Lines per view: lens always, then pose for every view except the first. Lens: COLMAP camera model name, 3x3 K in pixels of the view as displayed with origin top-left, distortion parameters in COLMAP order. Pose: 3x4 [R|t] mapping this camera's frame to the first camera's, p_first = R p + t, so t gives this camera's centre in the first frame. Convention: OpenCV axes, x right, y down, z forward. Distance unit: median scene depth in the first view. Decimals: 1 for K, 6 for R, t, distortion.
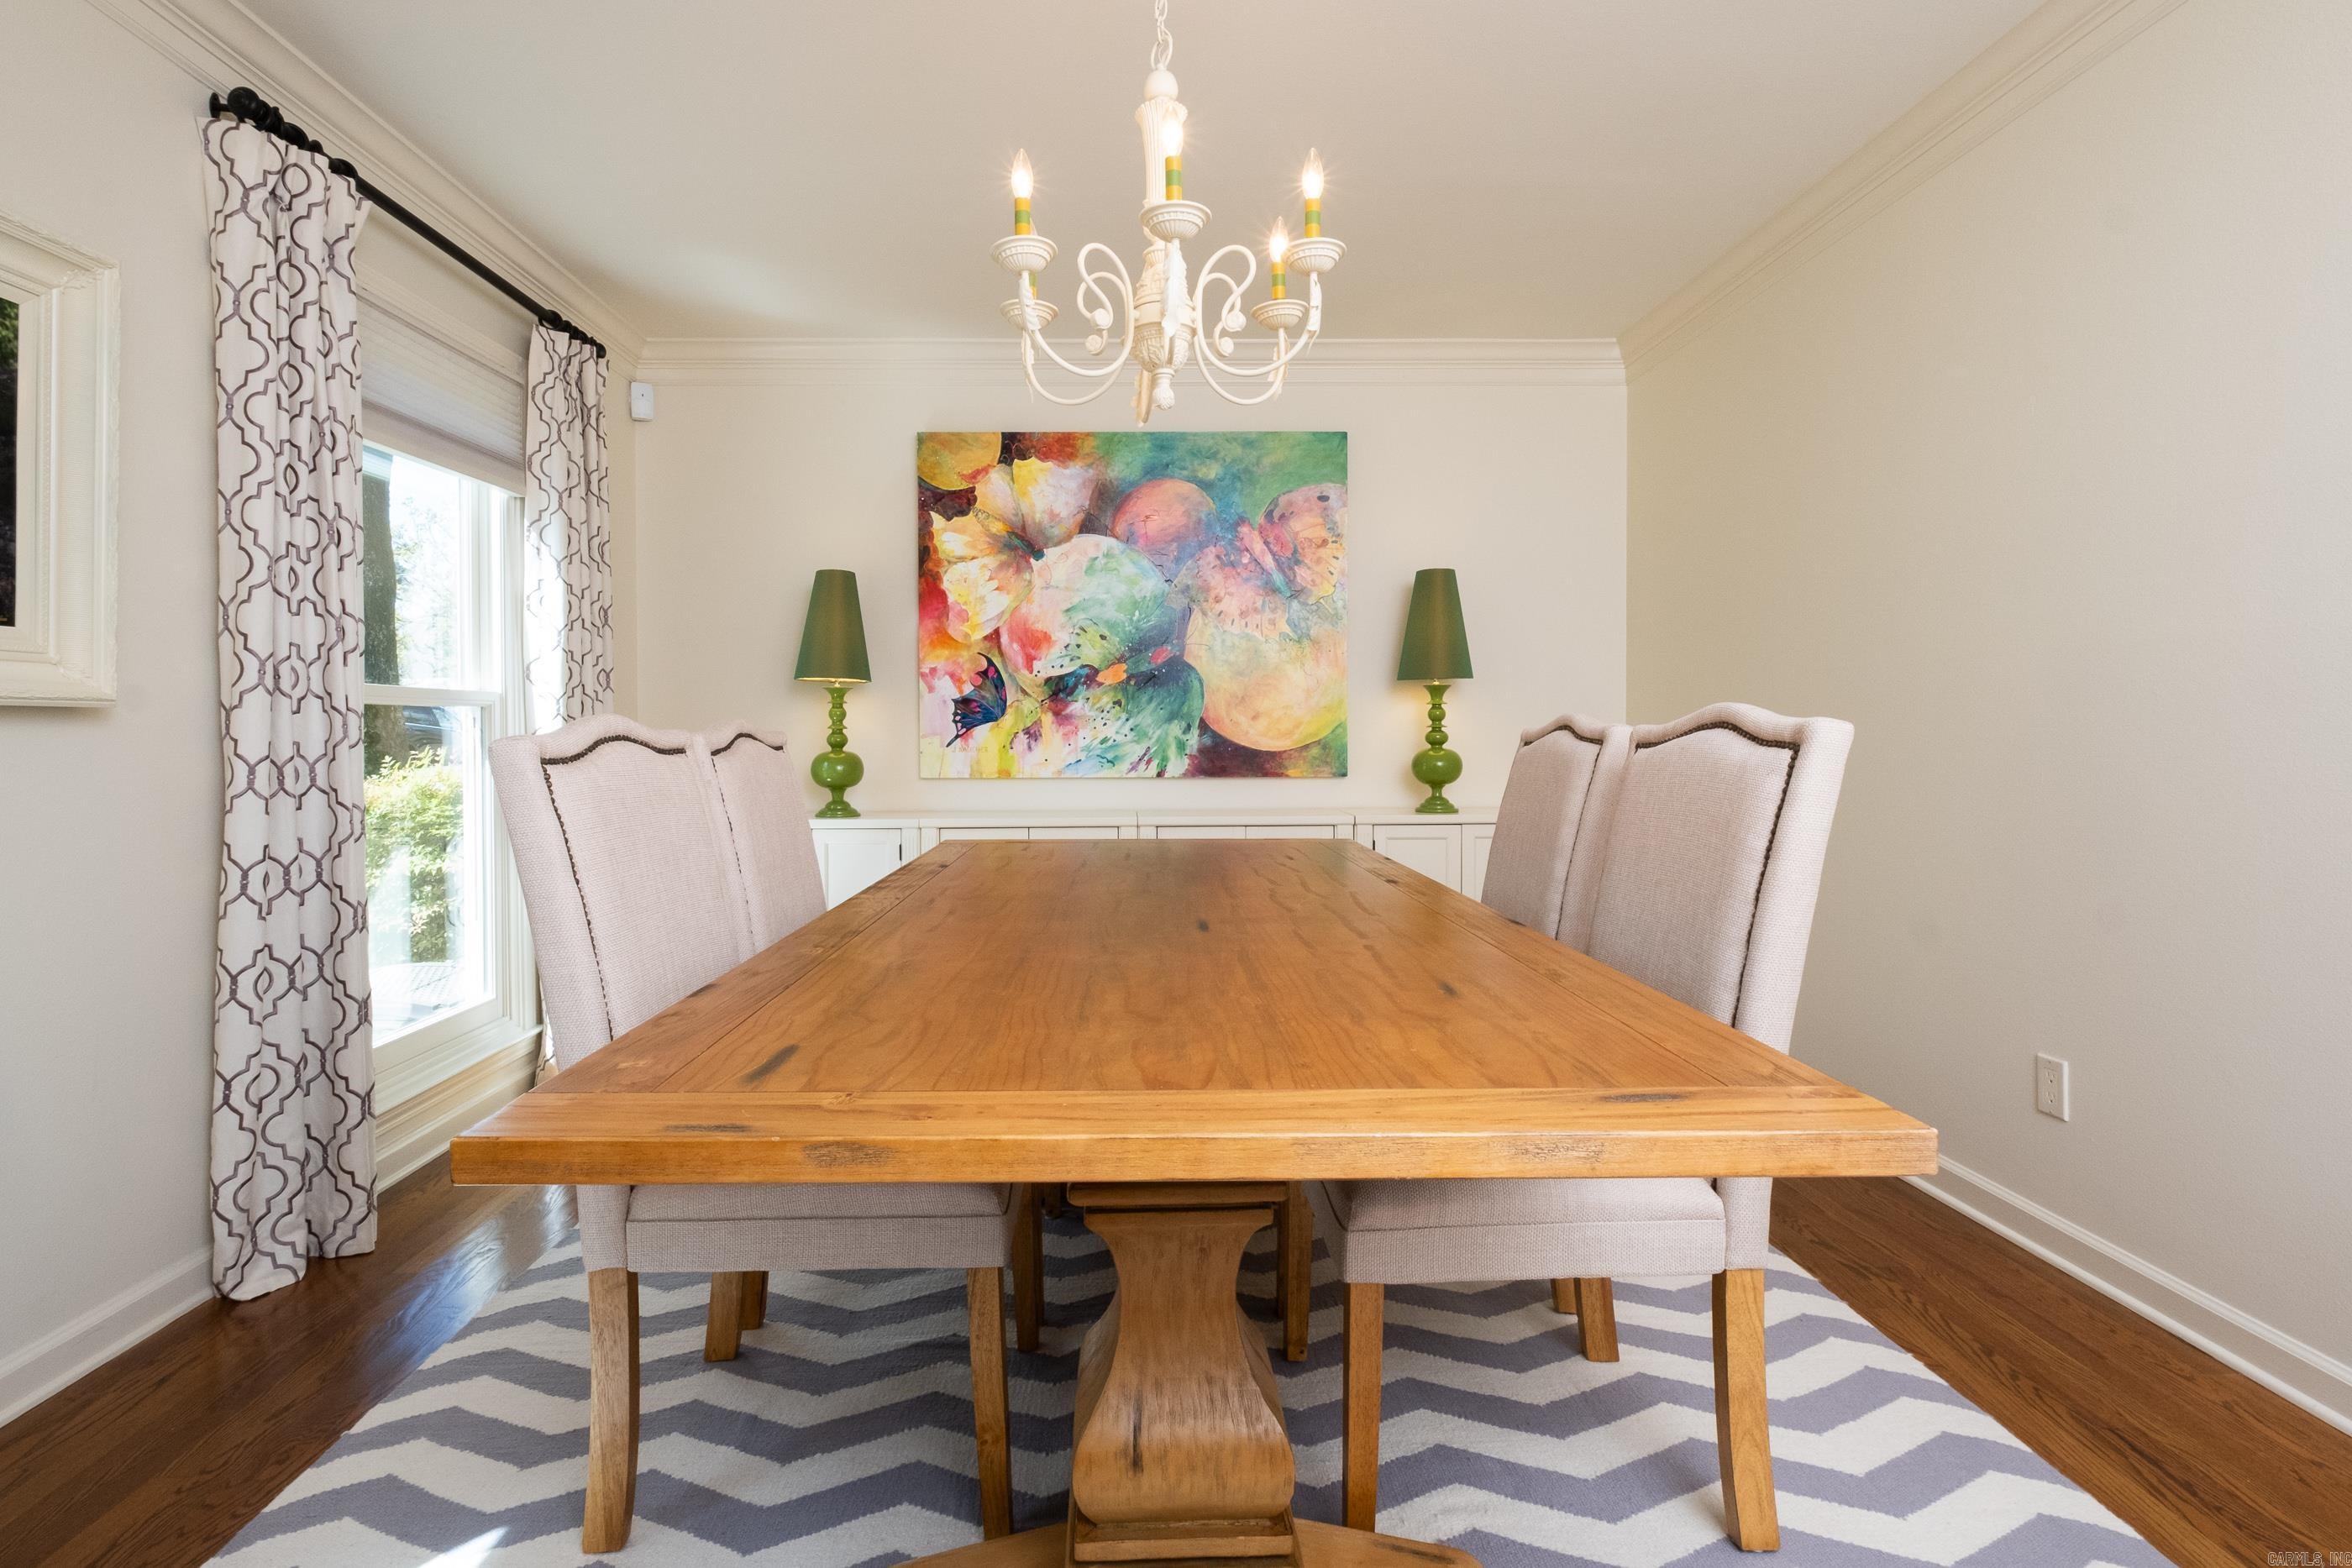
lens RADIAL K [[1099.0, 0, 1264.3], [0, 1099.0, 742.3], [0, 0, 1]] dist [-0.000284, 0.000412]
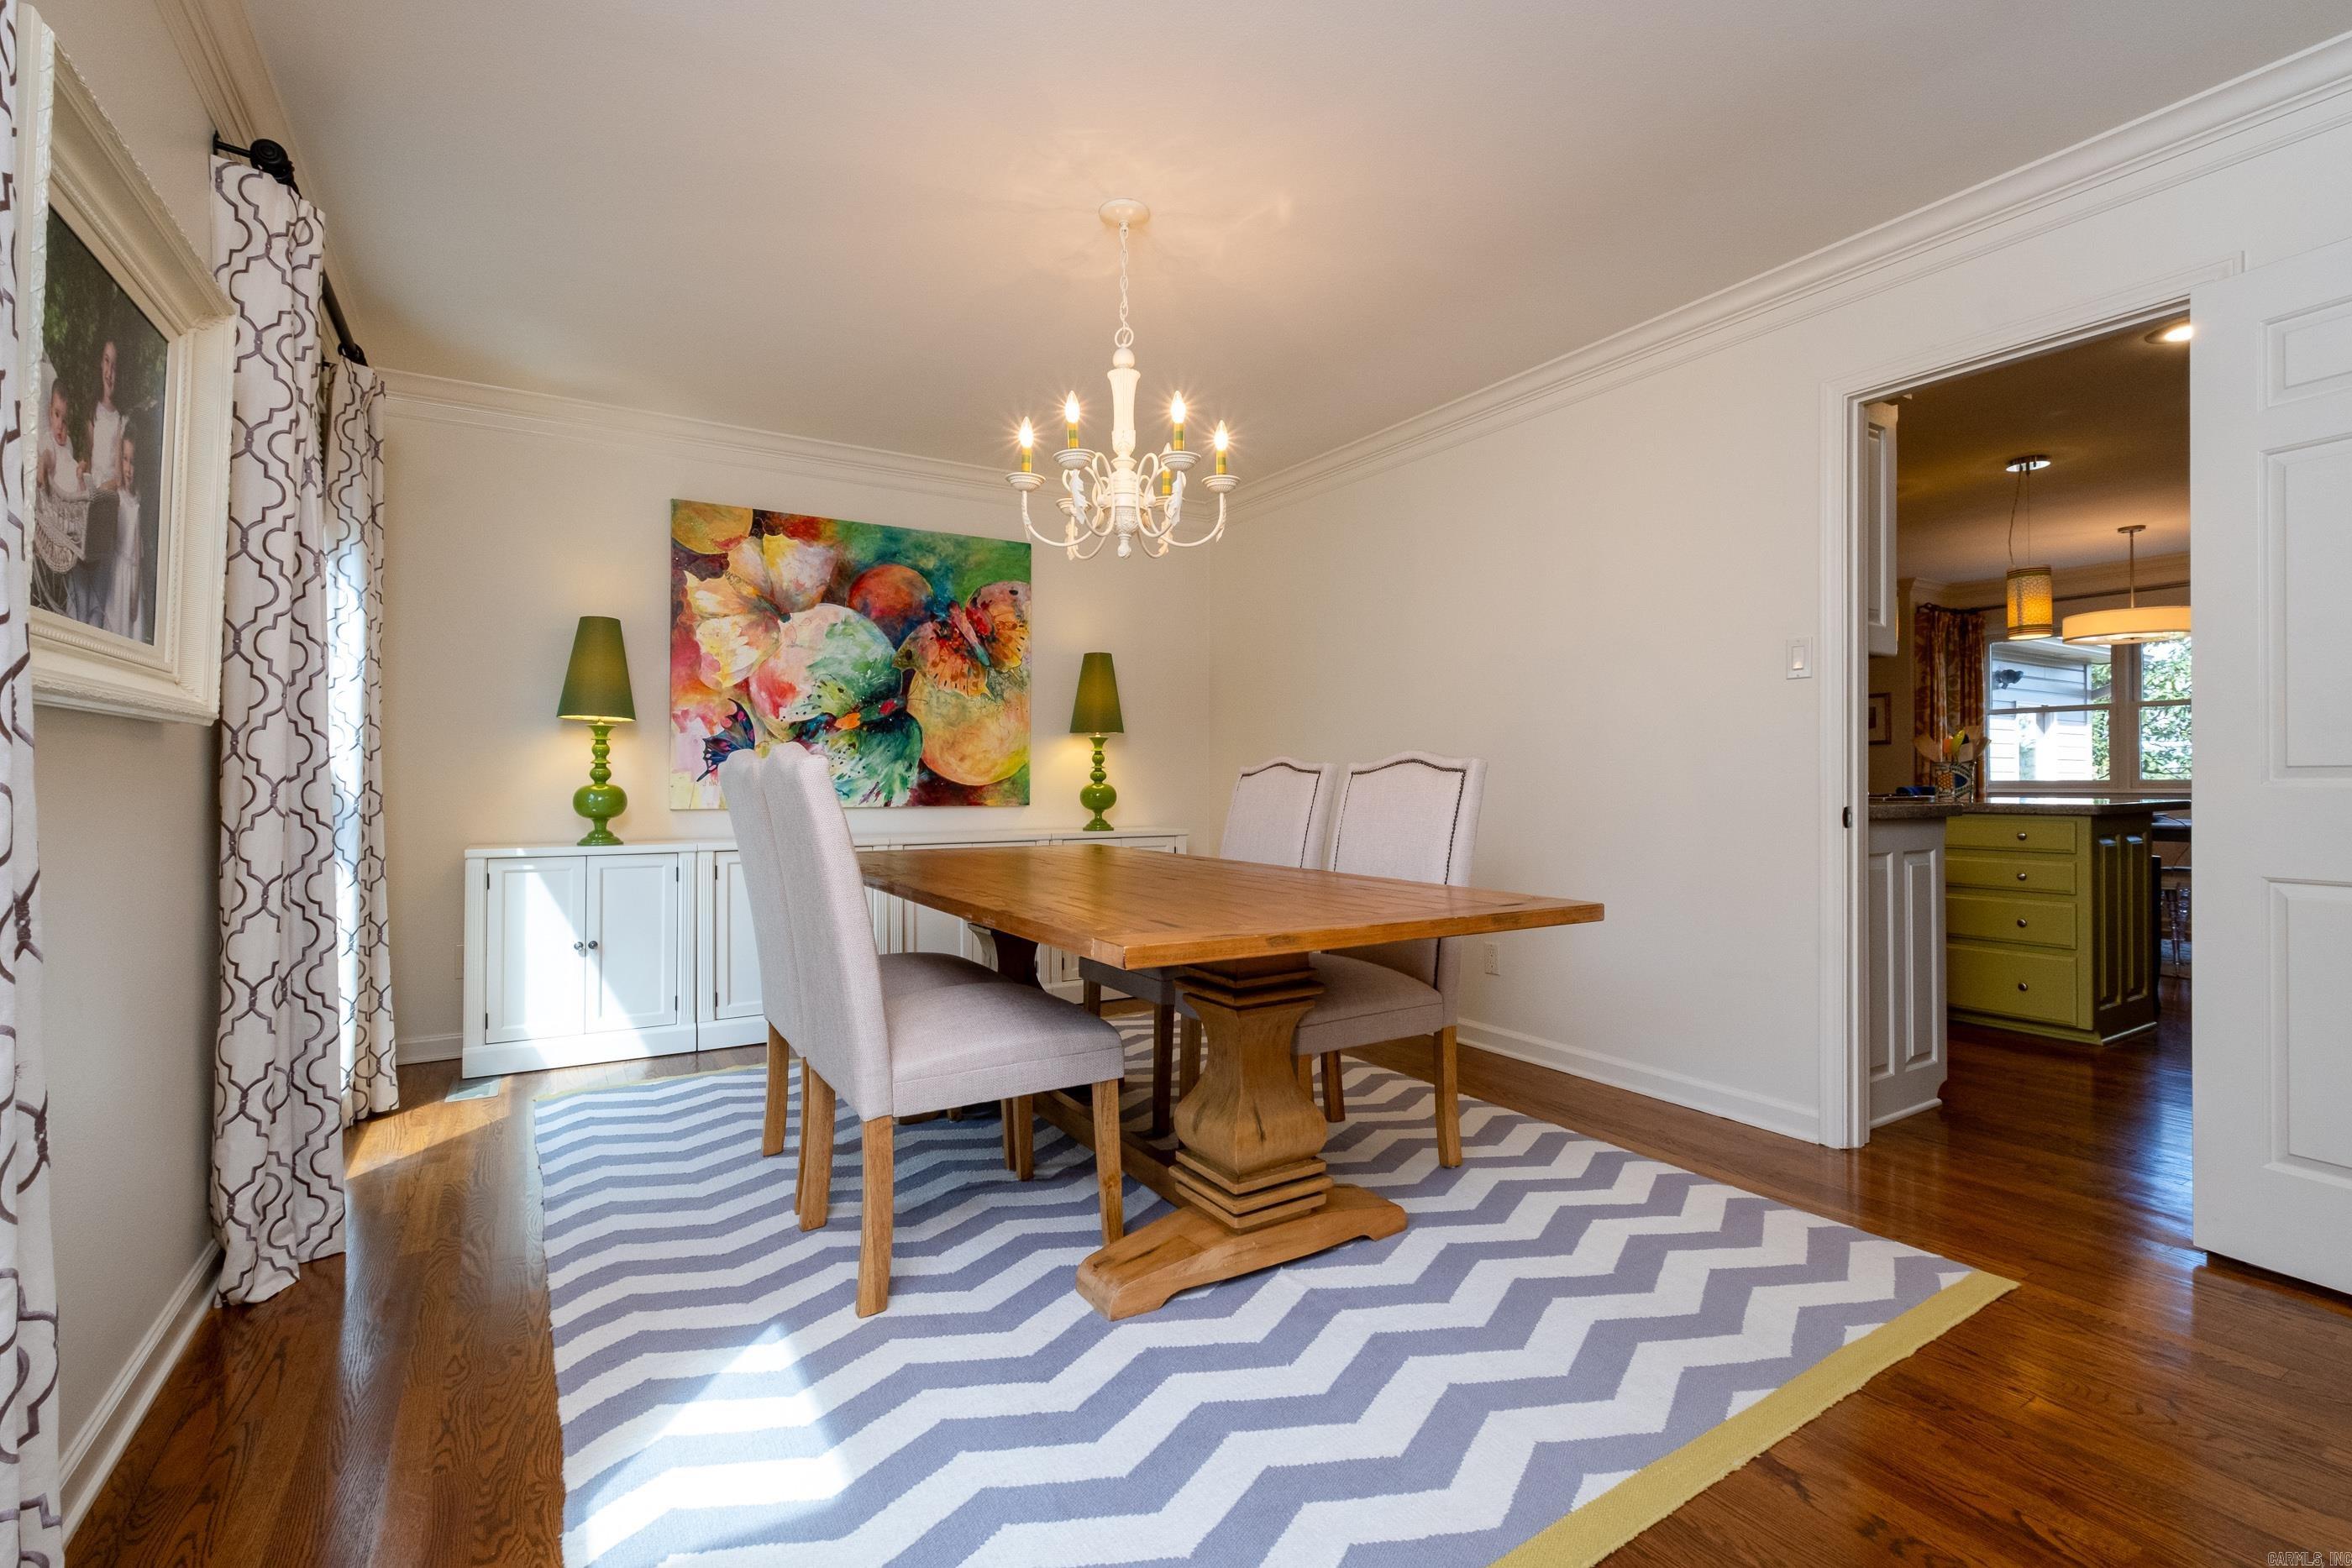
lens RADIAL K [[1074.8, 0, 1180.3], [0, 1074.8, 776.6], [0, 0, 1]] dist [-0.002342, 0.000415]
pose [[0.857772, 0.007242, 0.513980, -0.431412], [0.002069, 0.999844, -0.017540, 0.019945], [-0.514027, 0.016109, 0.857623, -0.194984]]
